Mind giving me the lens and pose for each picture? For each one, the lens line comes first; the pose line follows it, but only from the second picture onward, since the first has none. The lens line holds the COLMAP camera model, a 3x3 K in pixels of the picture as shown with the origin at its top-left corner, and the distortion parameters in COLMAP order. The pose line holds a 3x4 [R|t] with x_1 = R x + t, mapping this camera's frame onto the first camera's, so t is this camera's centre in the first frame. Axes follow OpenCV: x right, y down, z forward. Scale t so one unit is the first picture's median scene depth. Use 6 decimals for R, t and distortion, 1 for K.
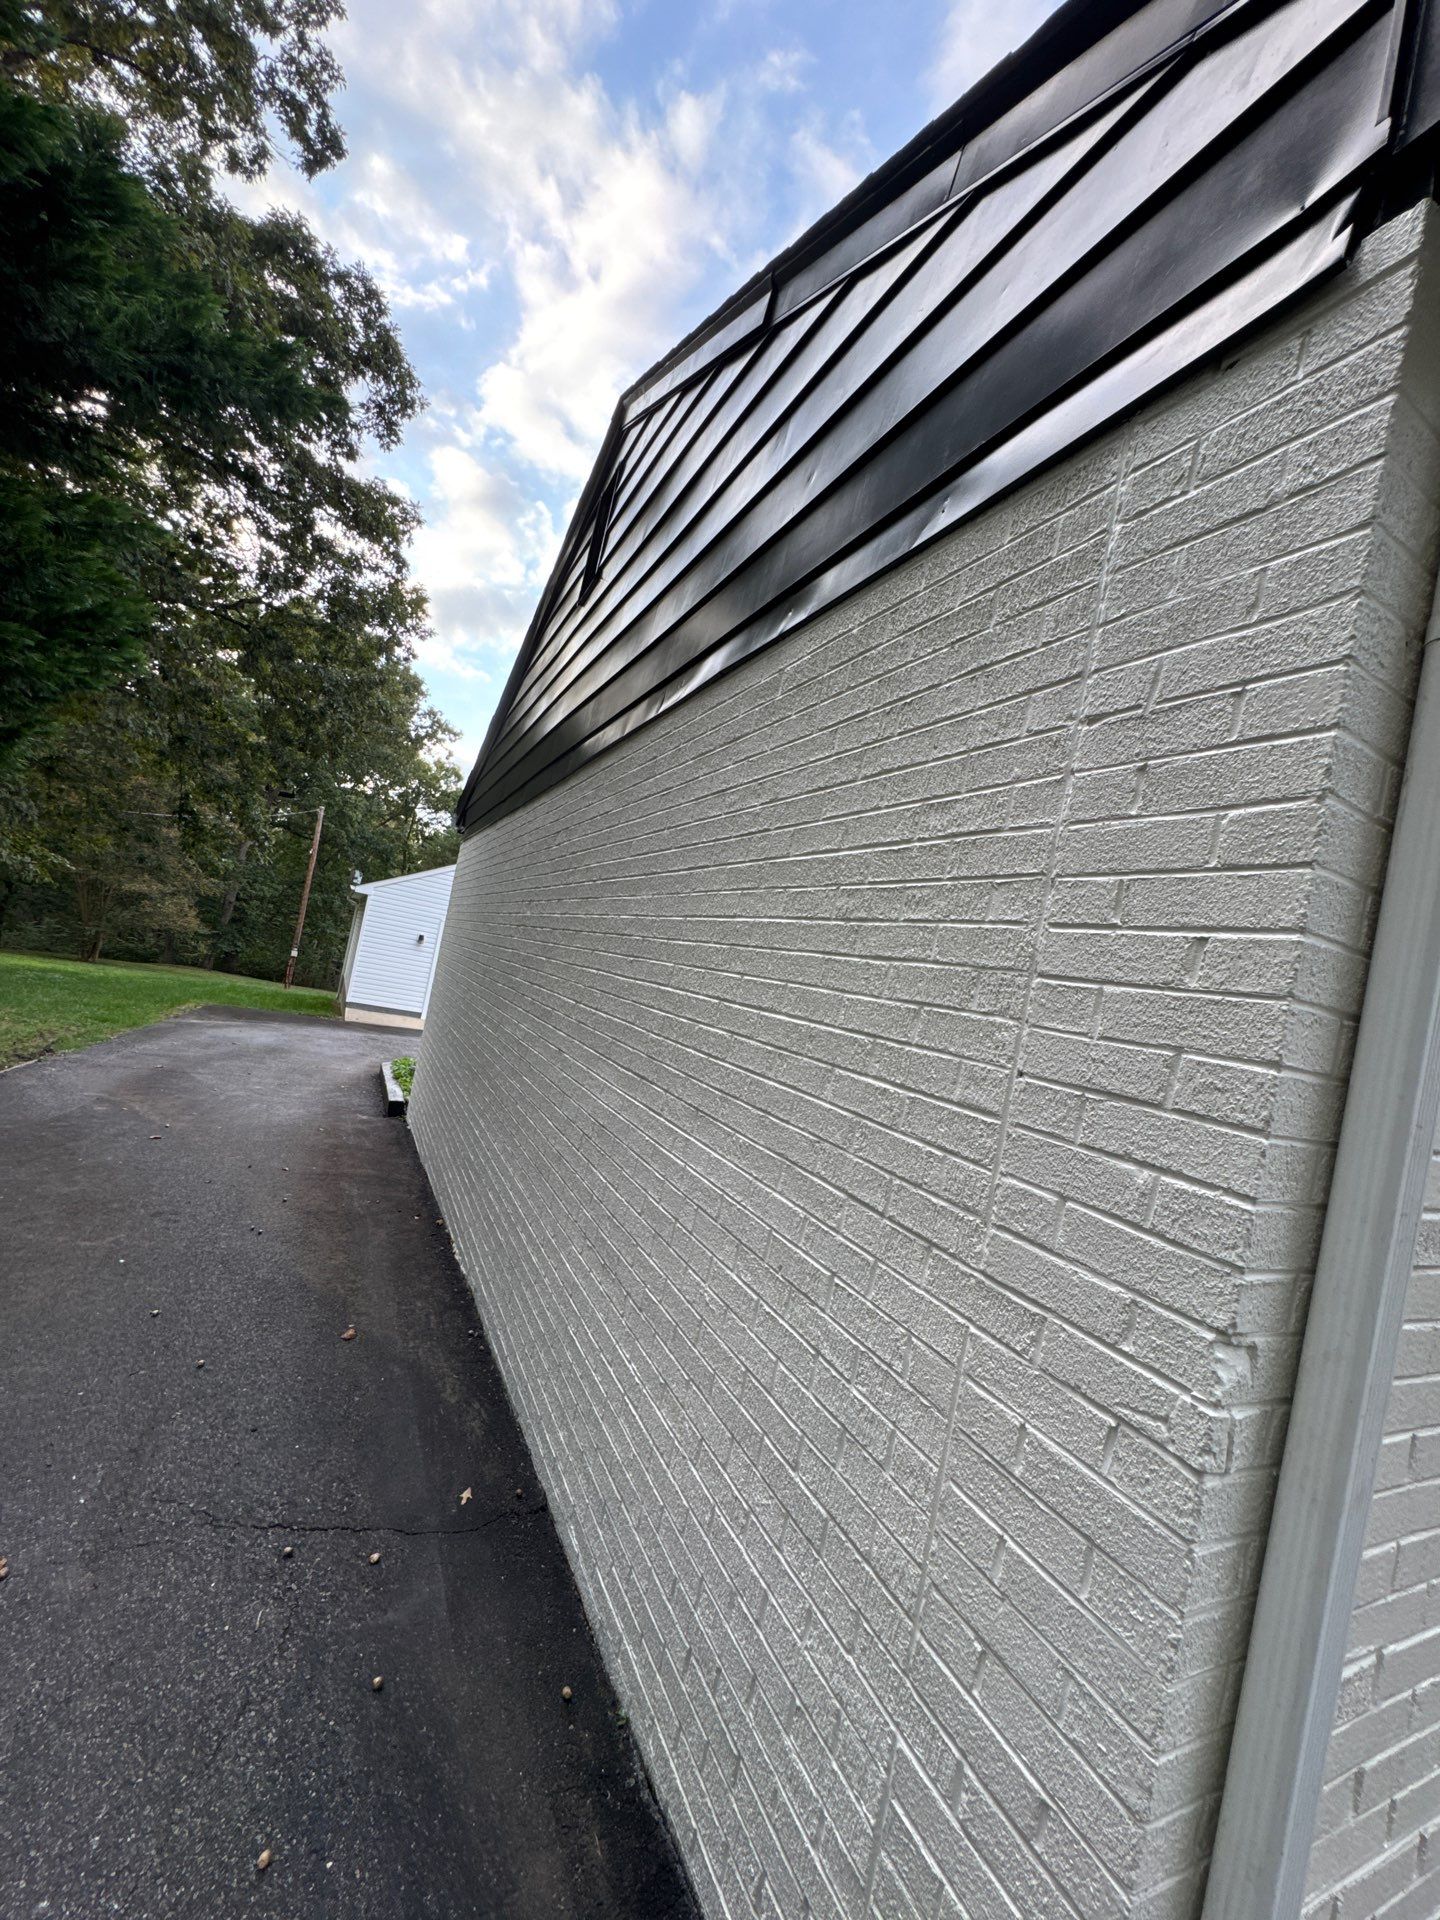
lens RADIAL K [[772.0, 0, 716.7], [0, 772.0, 960.1], [0, 0, 1]] dist [-0.002374, 0.000229]
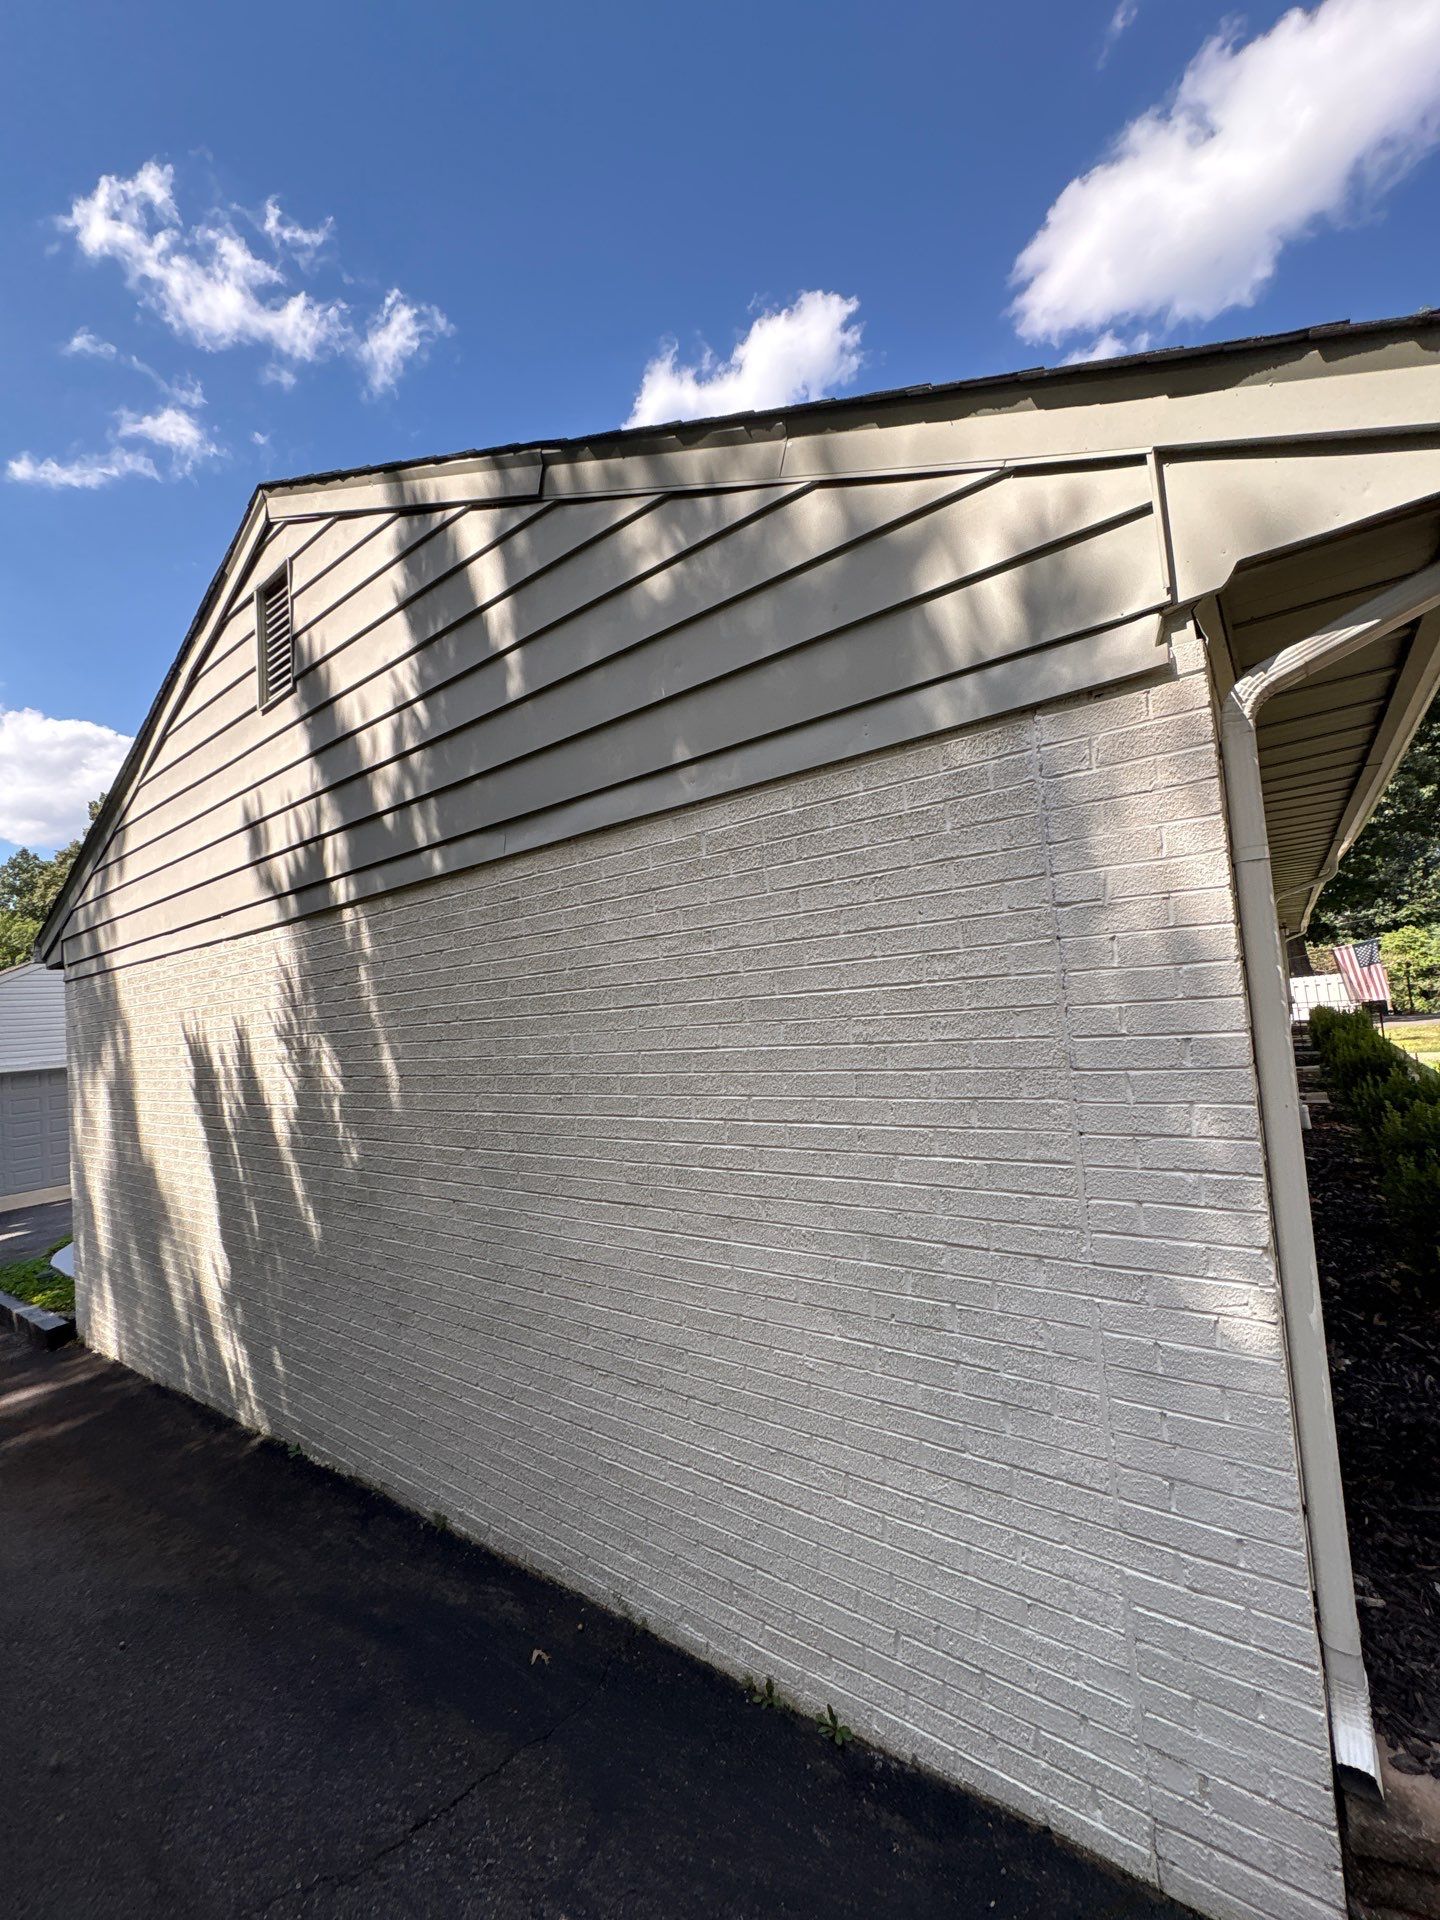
lens RADIAL K [[758.0, 0, 722.3], [0, 758.0, 963.6], [0, 0, 1]] dist [-0.000166, -0.000208]
pose [[0.851212, -0.225268, 0.474018, -0.757175], [0.226337, 0.972455, 0.055701, -0.377807], [-0.473509, 0.059874, 0.878752, -0.029678]]
